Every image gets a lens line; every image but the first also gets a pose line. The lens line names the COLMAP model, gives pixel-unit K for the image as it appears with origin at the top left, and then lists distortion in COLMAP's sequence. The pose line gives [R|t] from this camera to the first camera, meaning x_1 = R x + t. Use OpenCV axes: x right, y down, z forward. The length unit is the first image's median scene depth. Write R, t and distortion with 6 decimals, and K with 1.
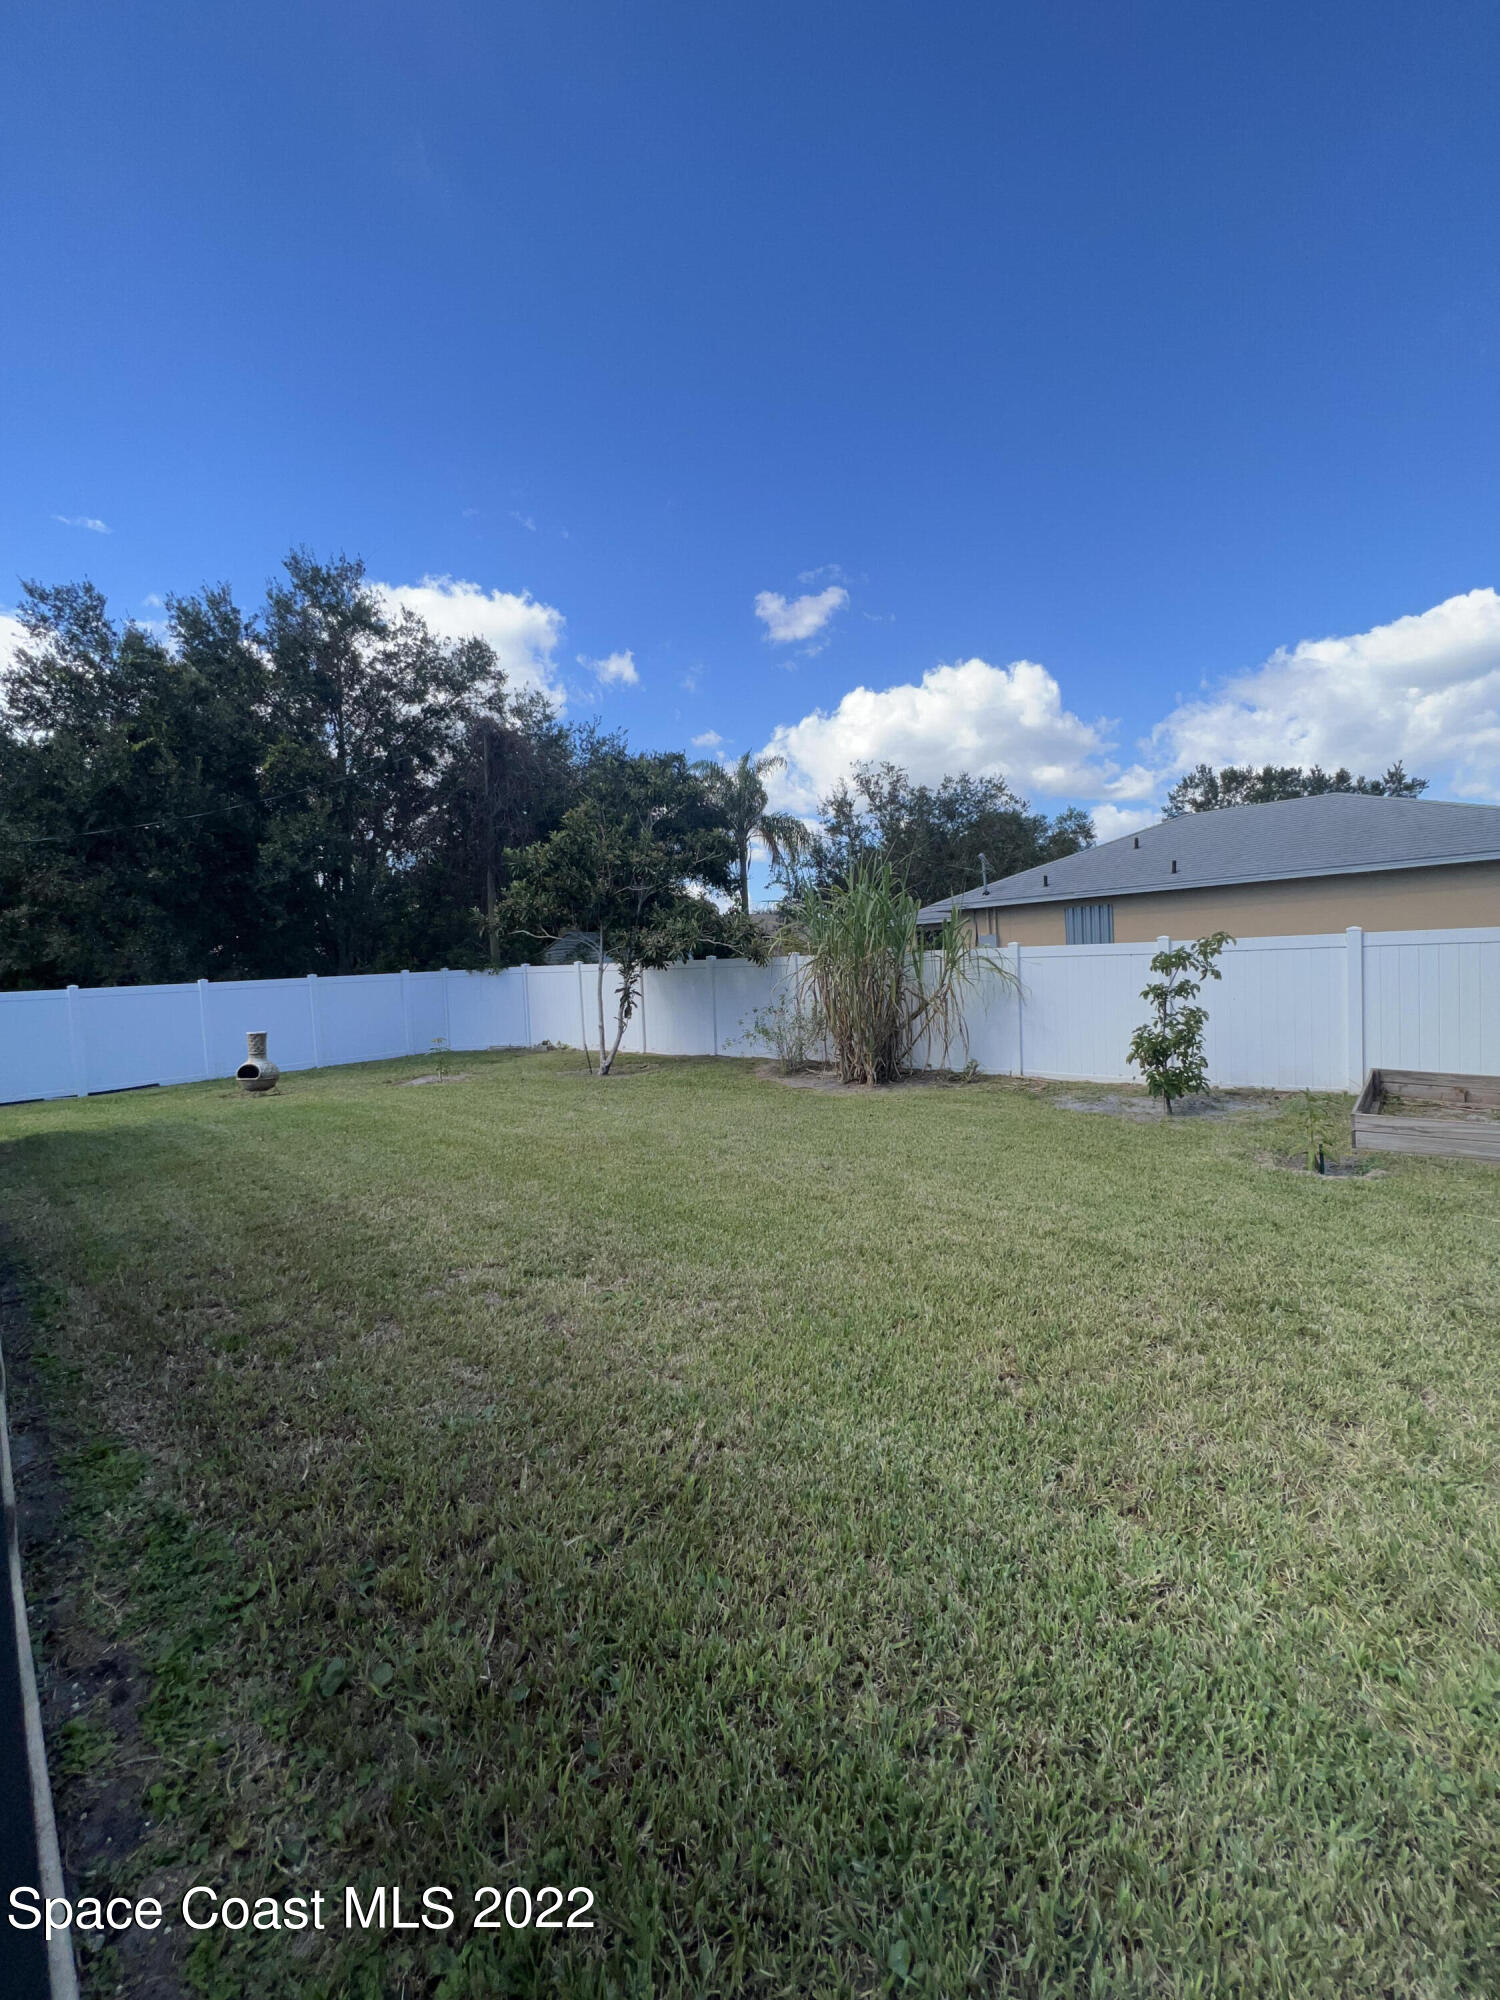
lens RADIAL K [[800.5, 0, 743.7], [0, 800.5, 996.6], [0, 0, 1]] dist [-0.001521, 0.000724]
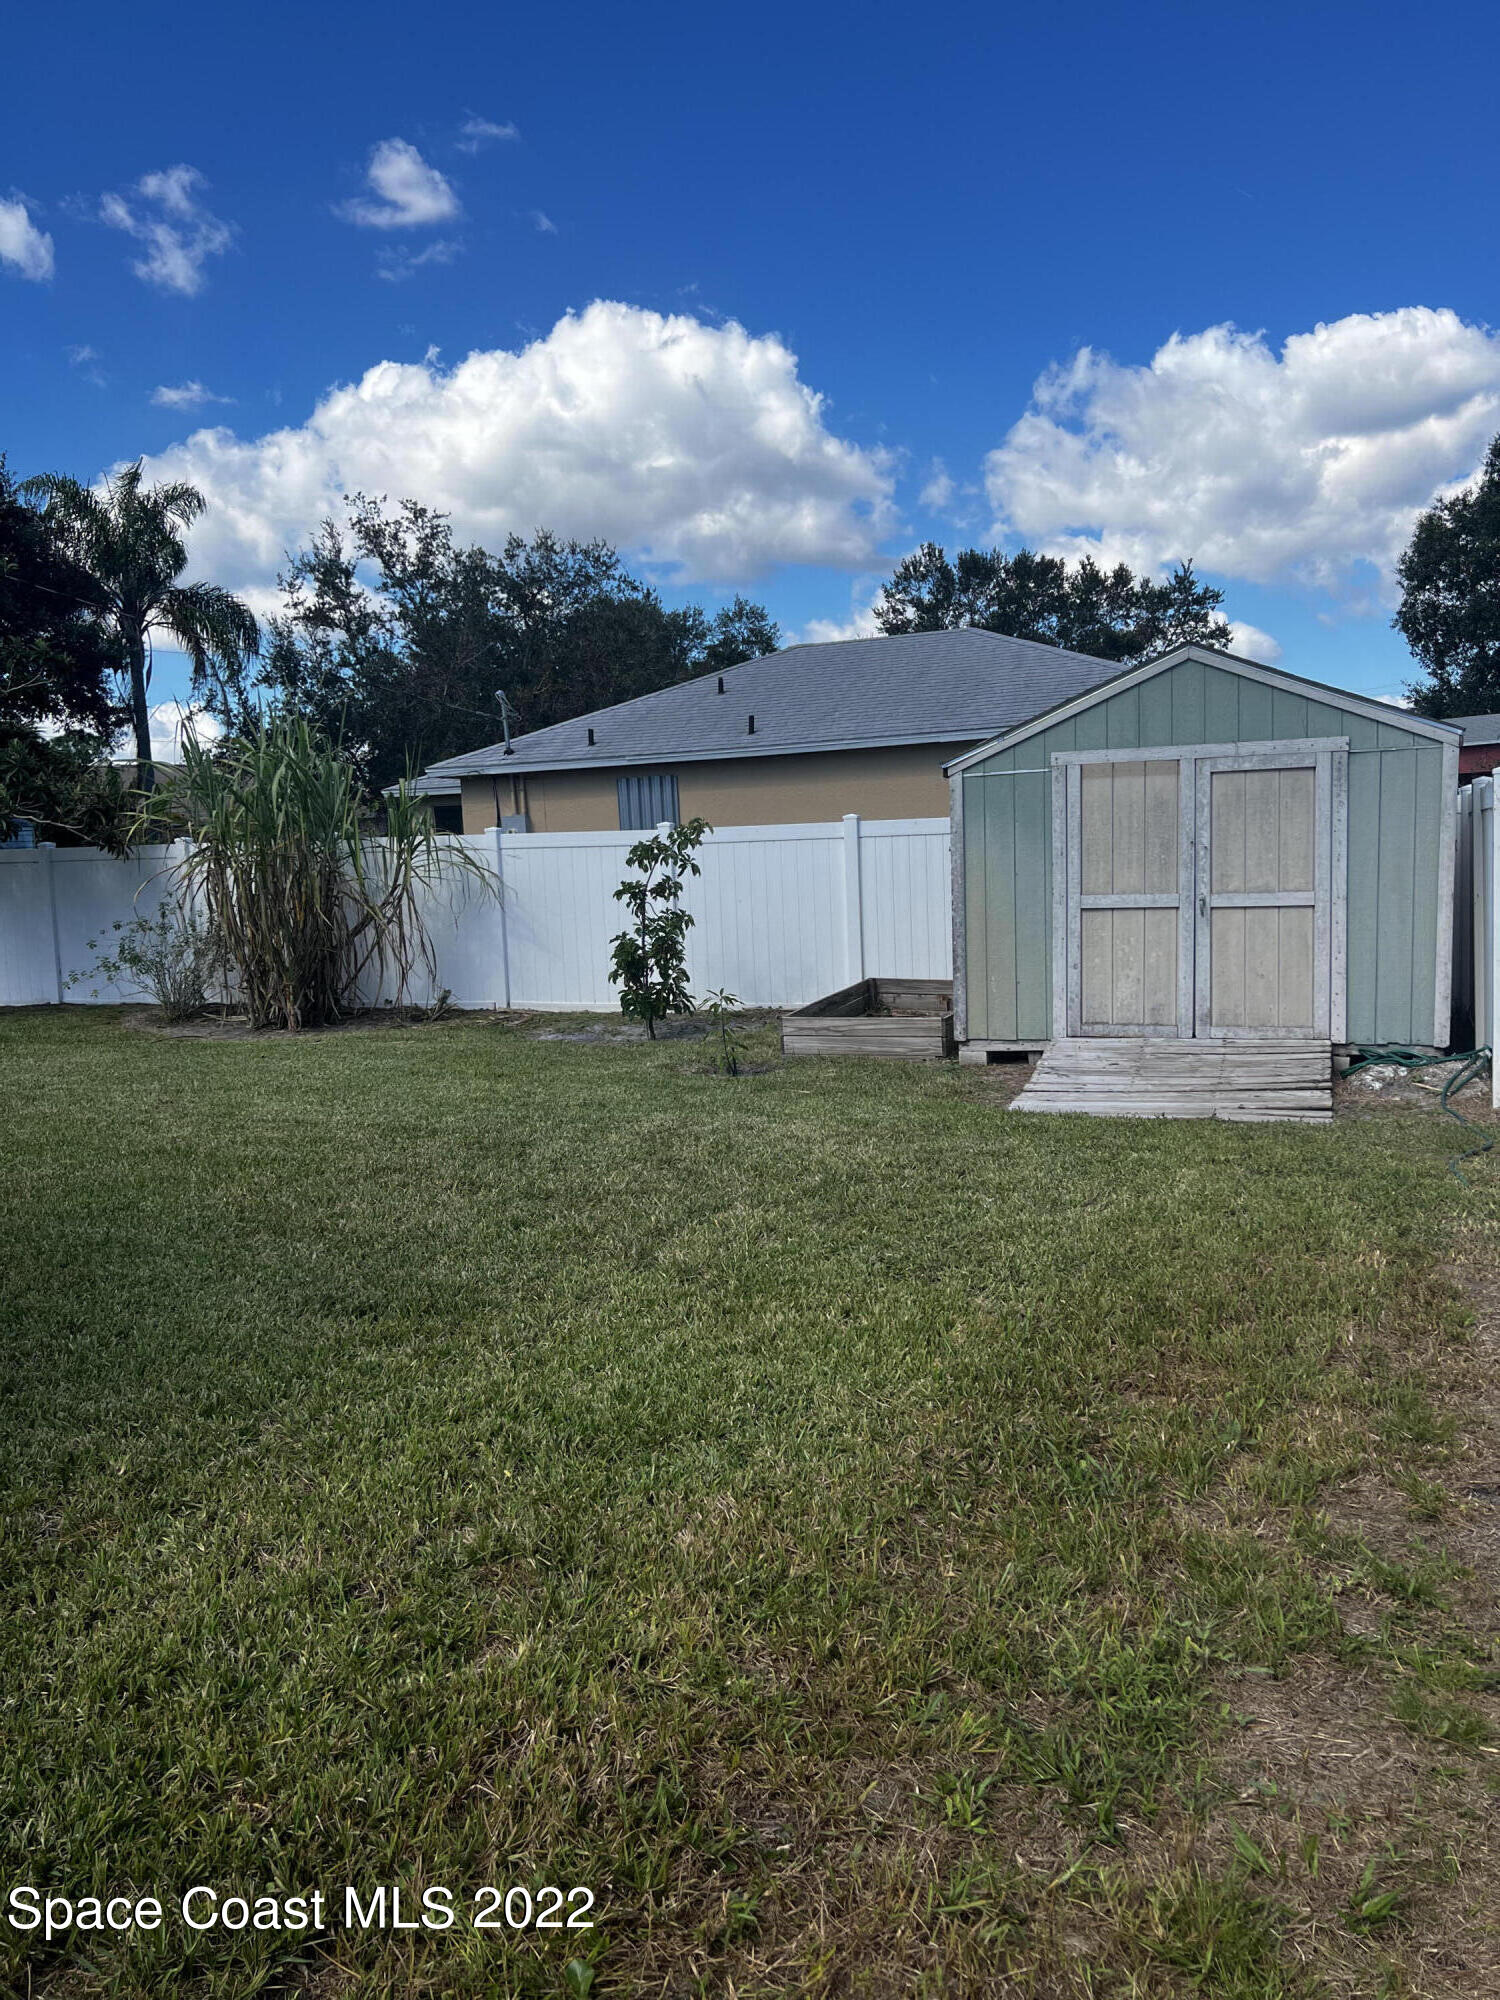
lens RADIAL K [[1504.6, 0, 739.8], [0, 1504.6, 990.1], [0, 0, 1]] dist [0.050734, -0.051447]
pose [[0.937906, -0.028232, 0.345739, 0.022828], [0.013156, 0.998861, 0.045875, 0.006769], [-0.346640, -0.038478, 0.937209, -0.124786]]
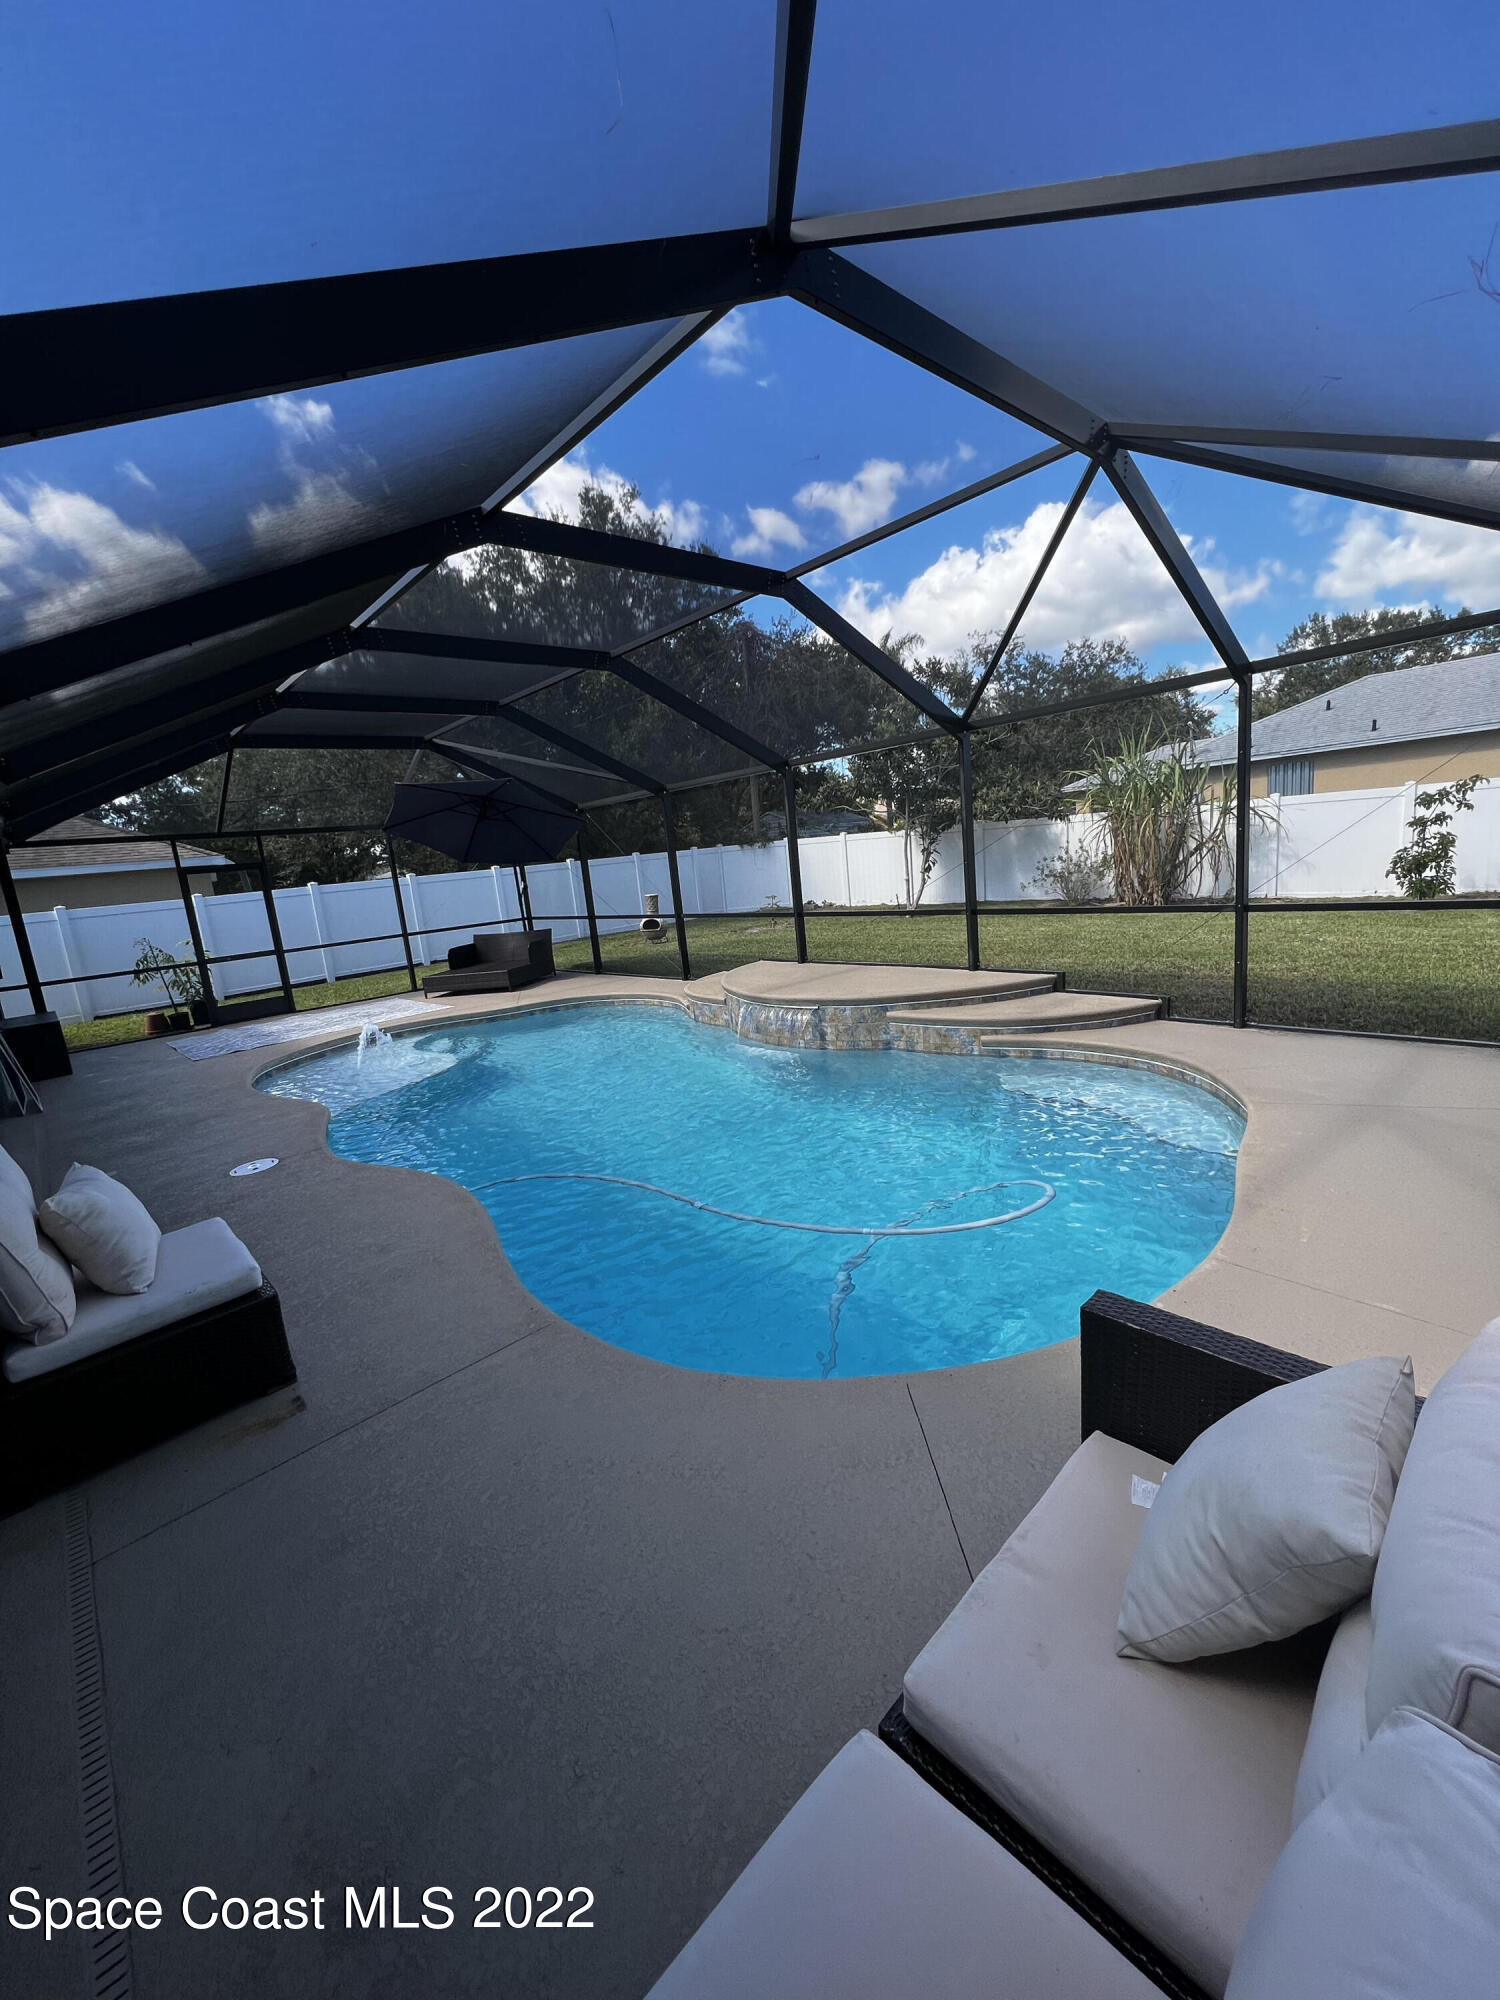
lens RADIAL K [[800.5, 0, 754.2], [0, 800.5, 993.0], [0, 0, 1]] dist [-0.001521, 0.000724]
pose [[0.998105, -0.038624, -0.047901, -0.148881], [0.044899, 0.989451, 0.137733, 0.011619], [0.042076, -0.139623, 0.989310, -0.117104]]
